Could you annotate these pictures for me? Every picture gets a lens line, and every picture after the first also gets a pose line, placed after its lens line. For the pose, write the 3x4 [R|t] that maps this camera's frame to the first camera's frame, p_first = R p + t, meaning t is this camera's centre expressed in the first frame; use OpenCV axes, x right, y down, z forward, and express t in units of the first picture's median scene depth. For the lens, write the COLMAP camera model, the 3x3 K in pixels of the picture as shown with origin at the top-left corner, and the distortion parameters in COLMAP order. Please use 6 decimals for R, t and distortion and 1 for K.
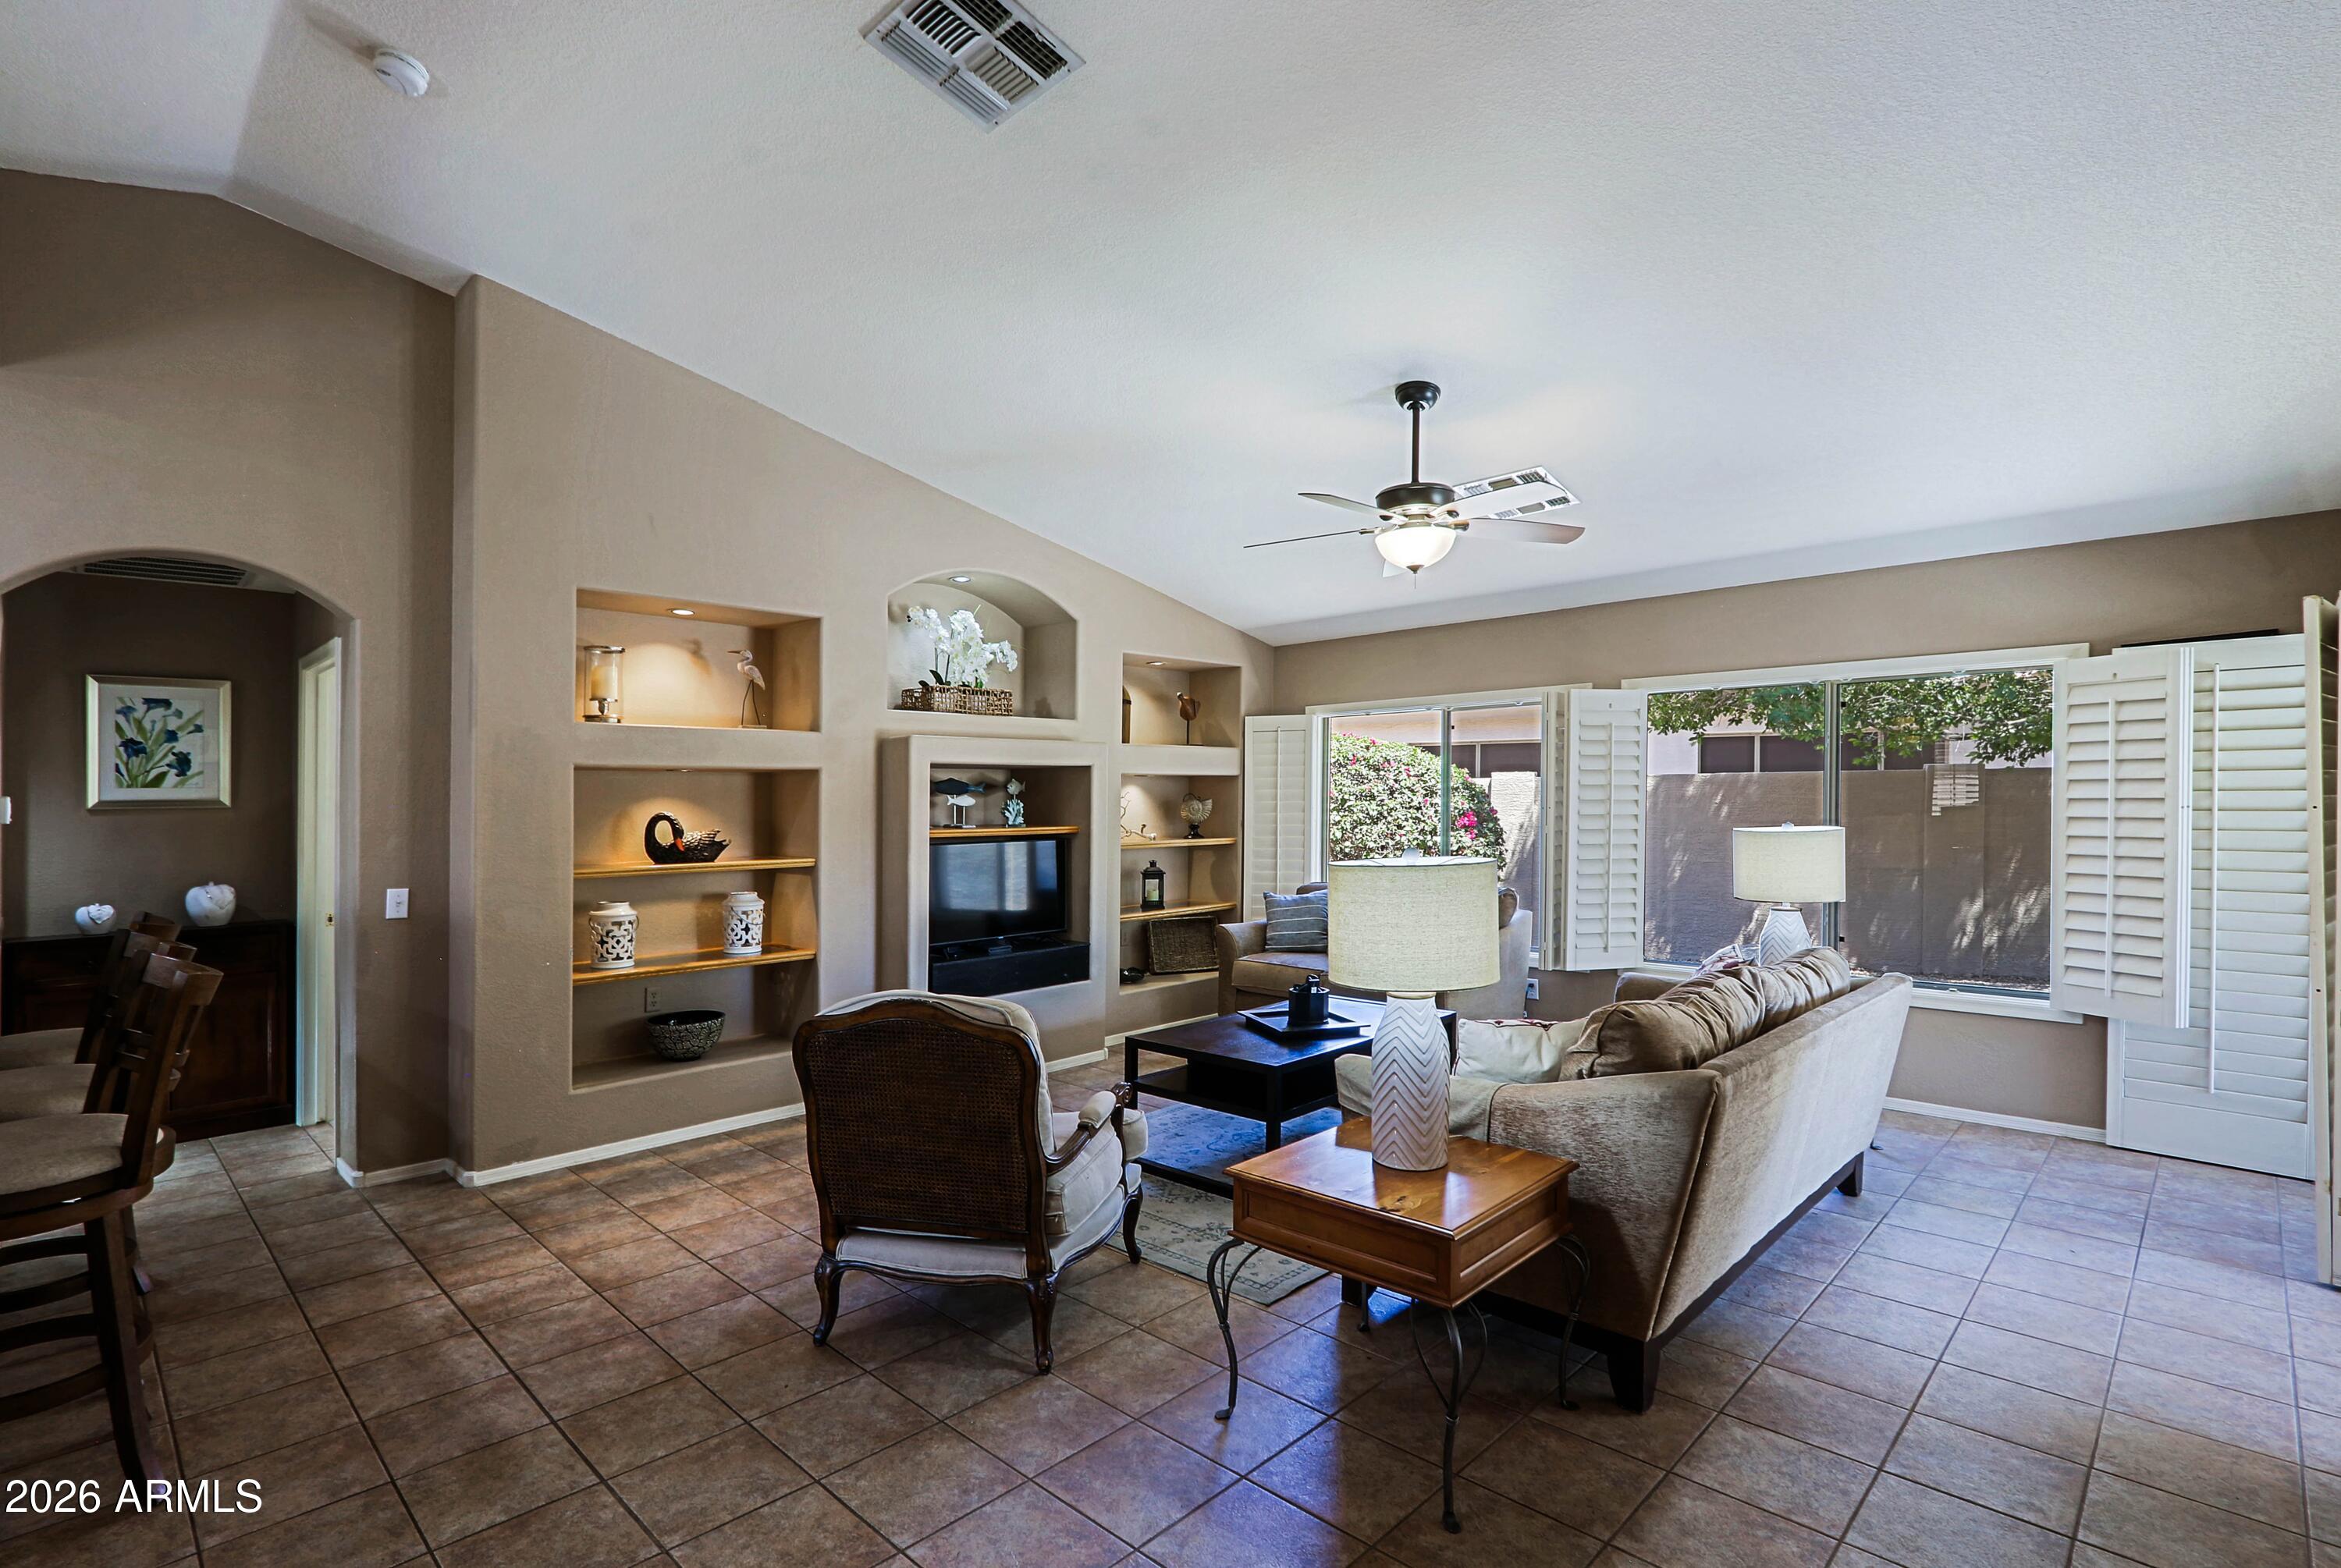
lens RADIAL K [[1102.7, 0, 1118.9], [0, 1102.7, 792.9], [0, 0, 1]] dist [-0.005278, -0.000355]
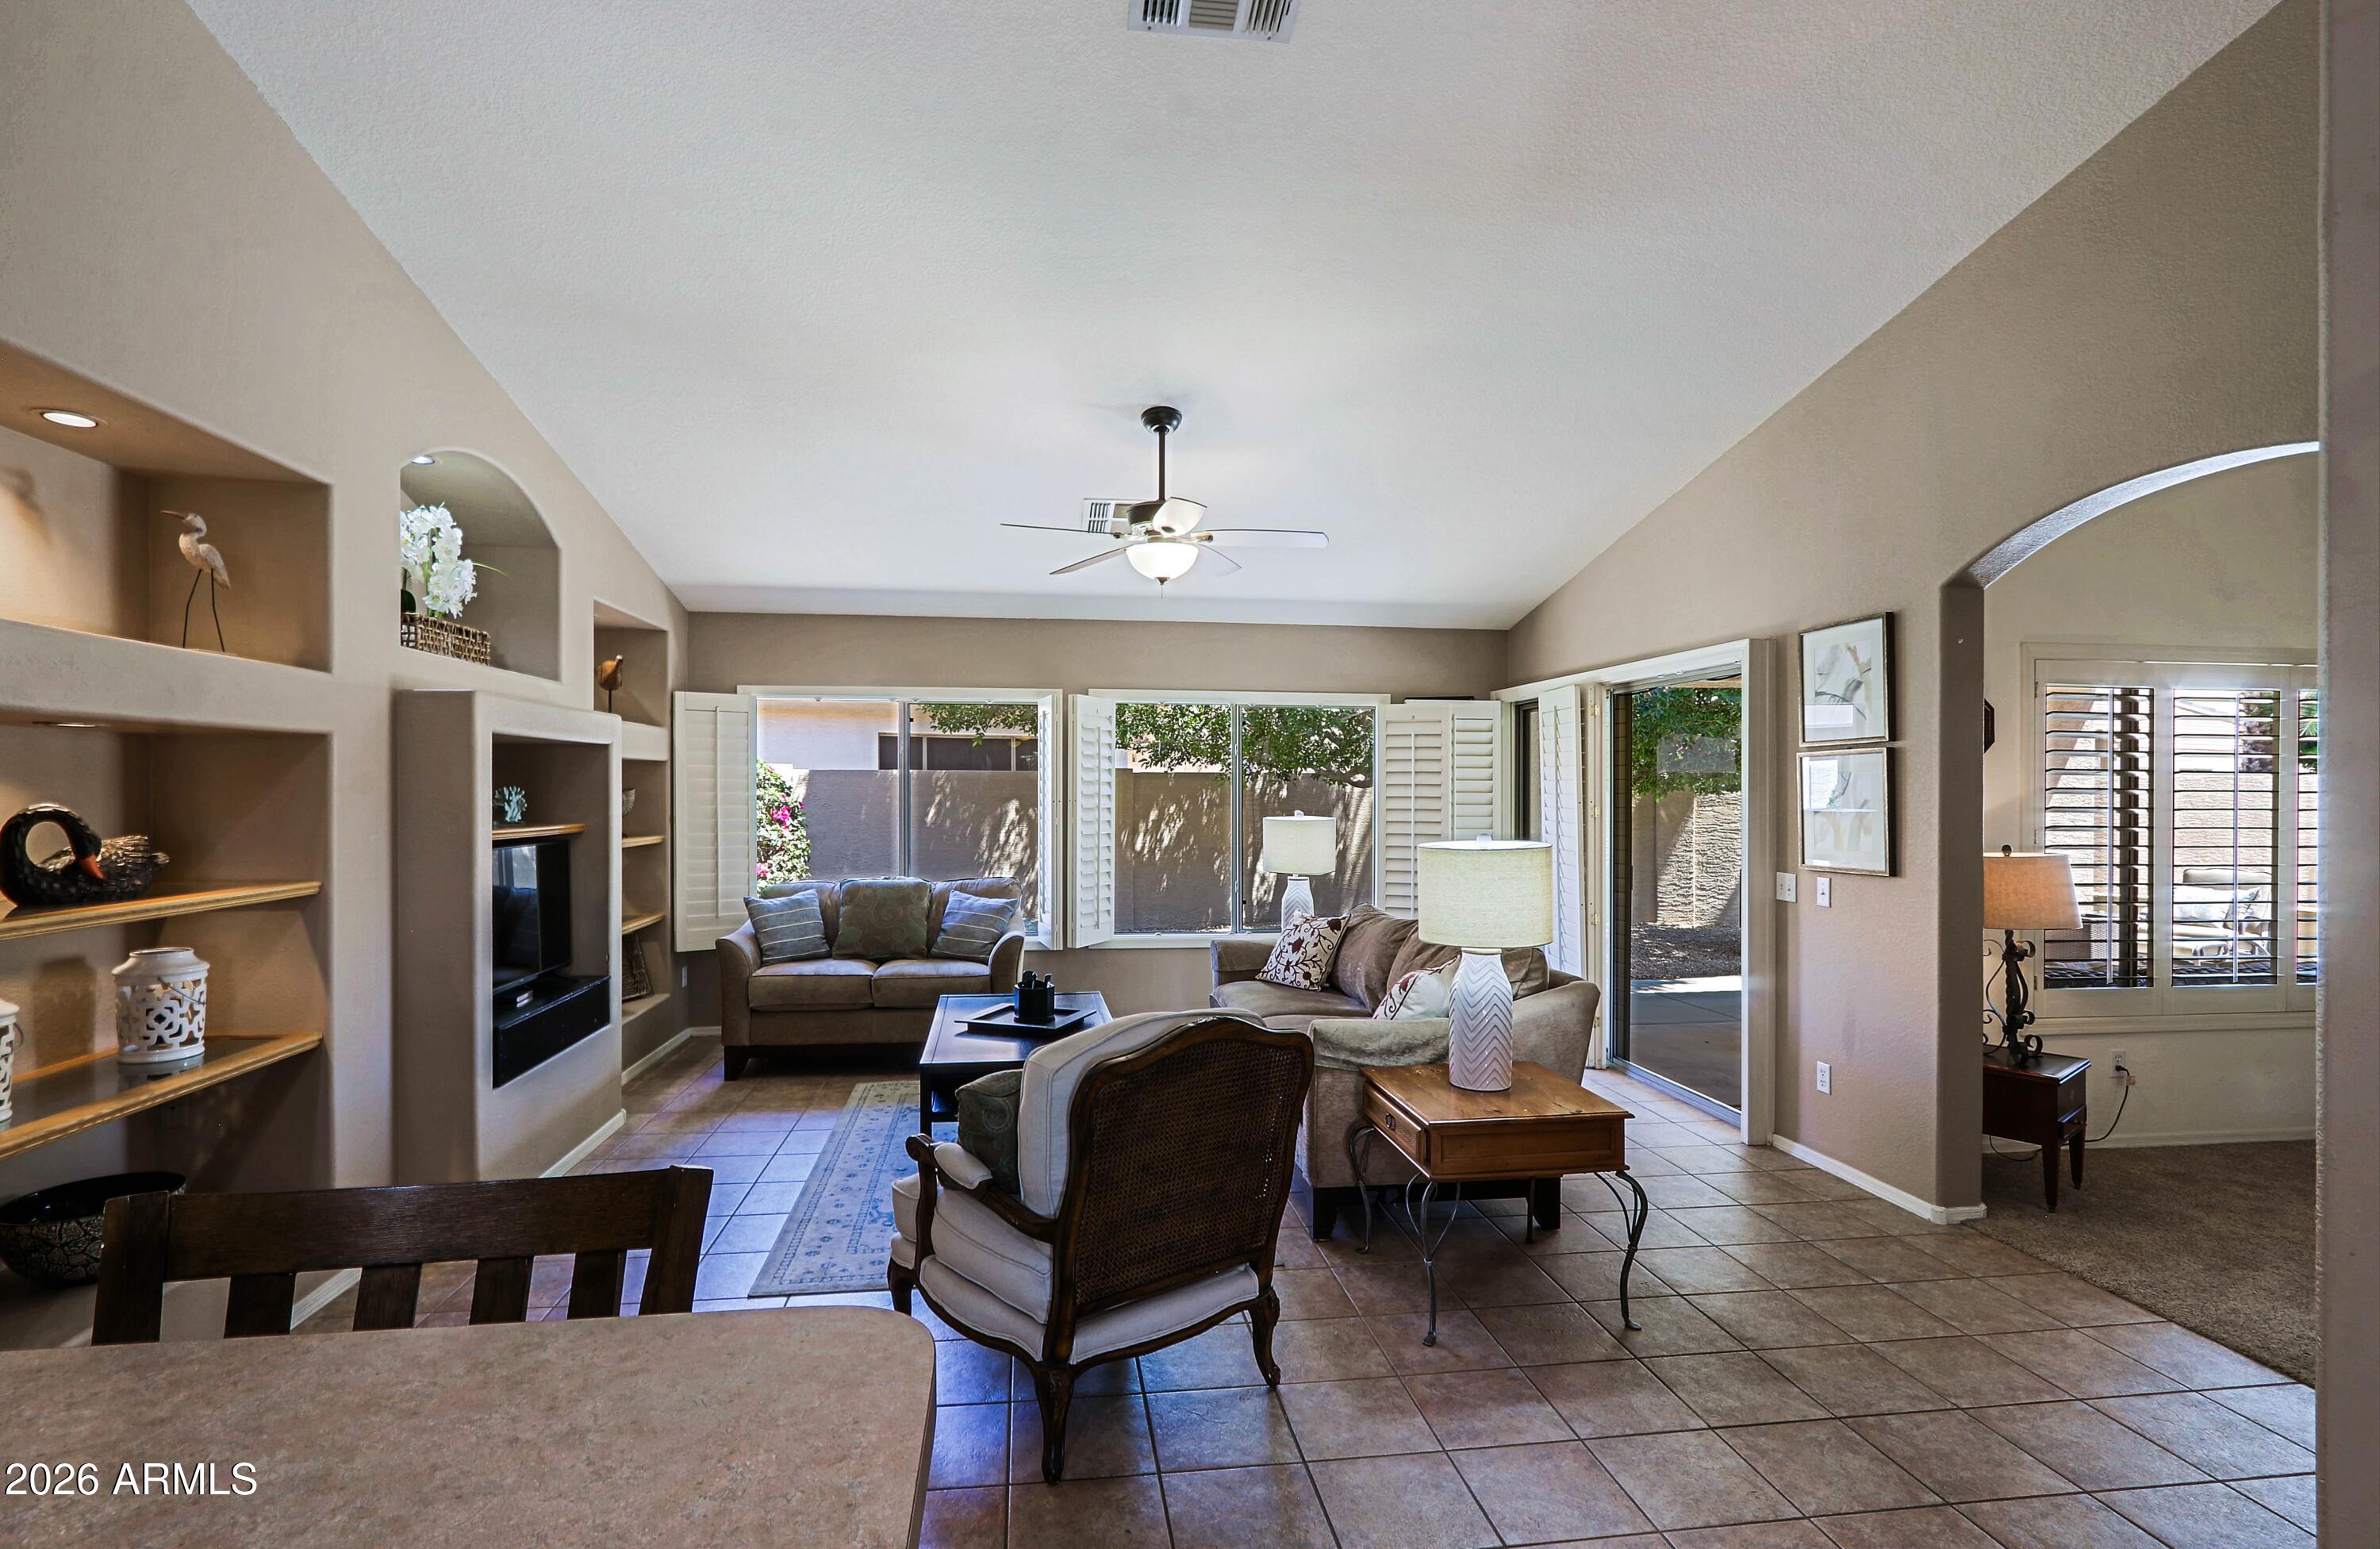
lens RADIAL K [[1129.1, 0, 1179.0], [0, 1129.1, 785.9], [0, 0, 1]] dist [0.001524, 0.000090]
pose [[0.603189, 0.013242, 0.797489, -0.581752], [-0.014648, 0.999877, -0.005523, 0.004036], [-0.797464, -0.008350, 0.603309, 0.301890]]
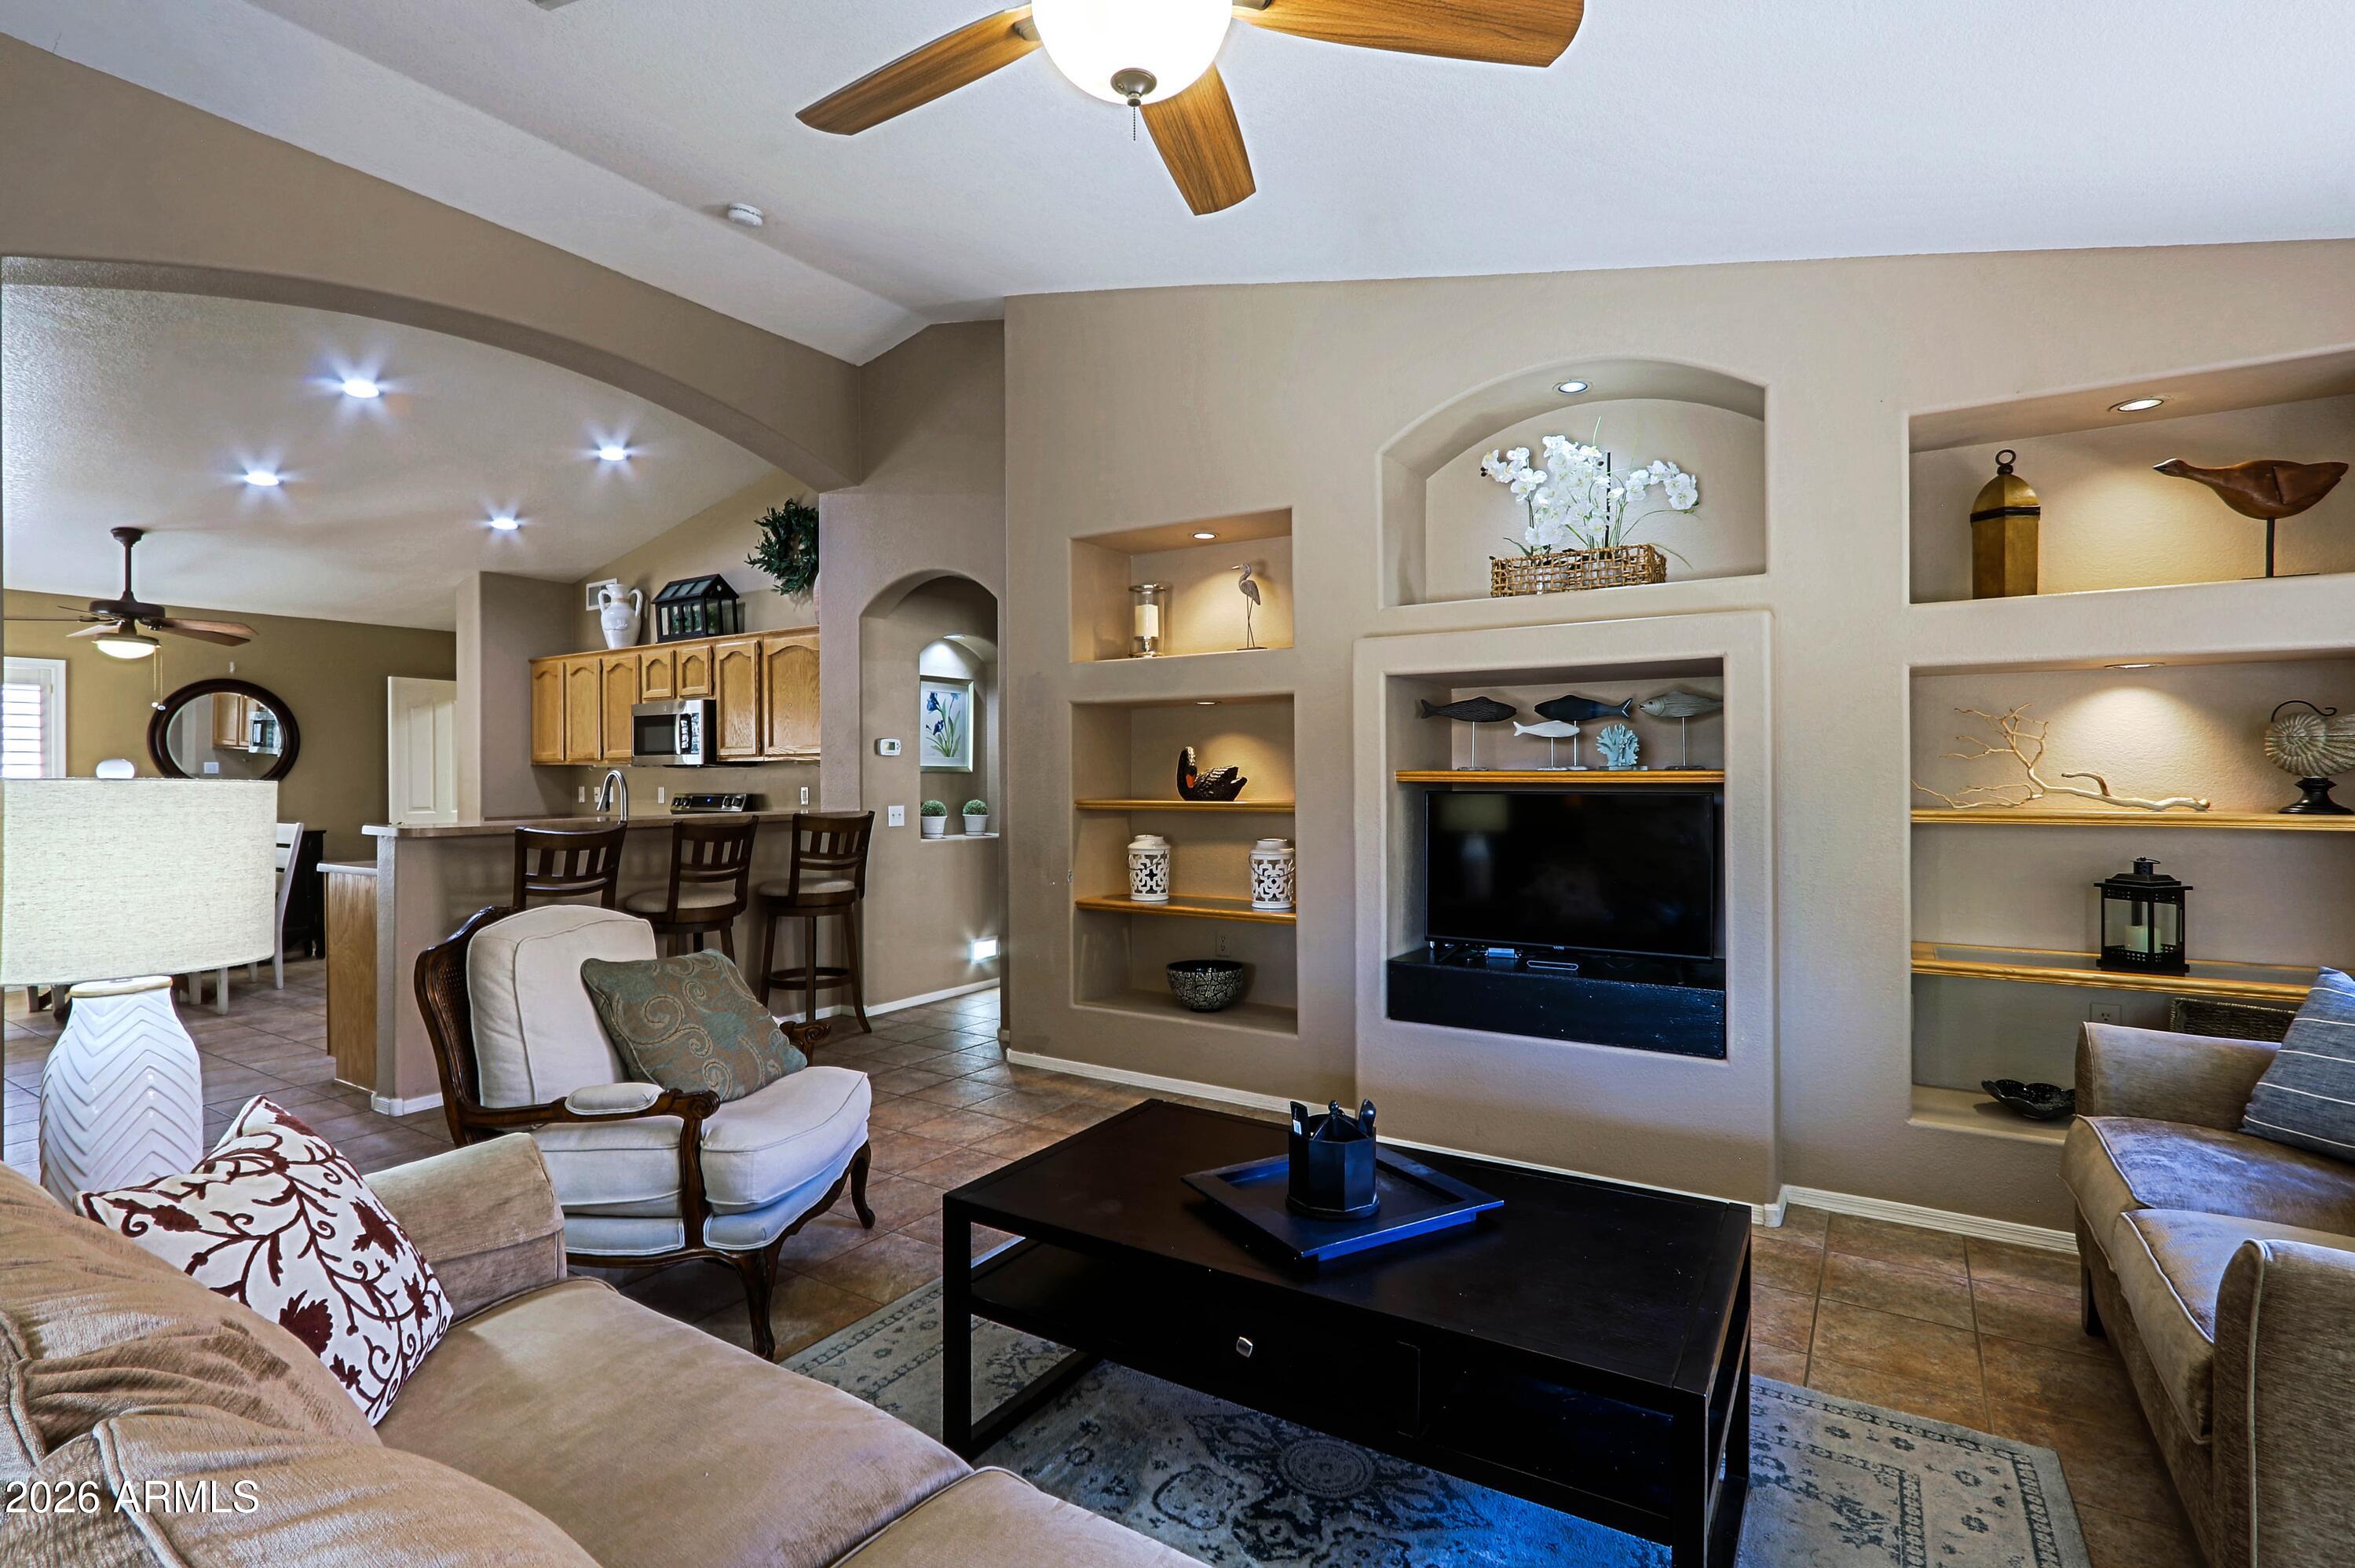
lens RADIAL K [[1130.3, 0, 1145.6], [0, 1130.3, 842.1], [0, 0, 1]] dist [0.001498, 0.000852]
pose [[0.194737, 0.070495, -0.978319, 0.629566], [0.007848, 0.997270, 0.073423, 0.029036], [0.980824, -0.021976, 0.193652, 0.842815]]
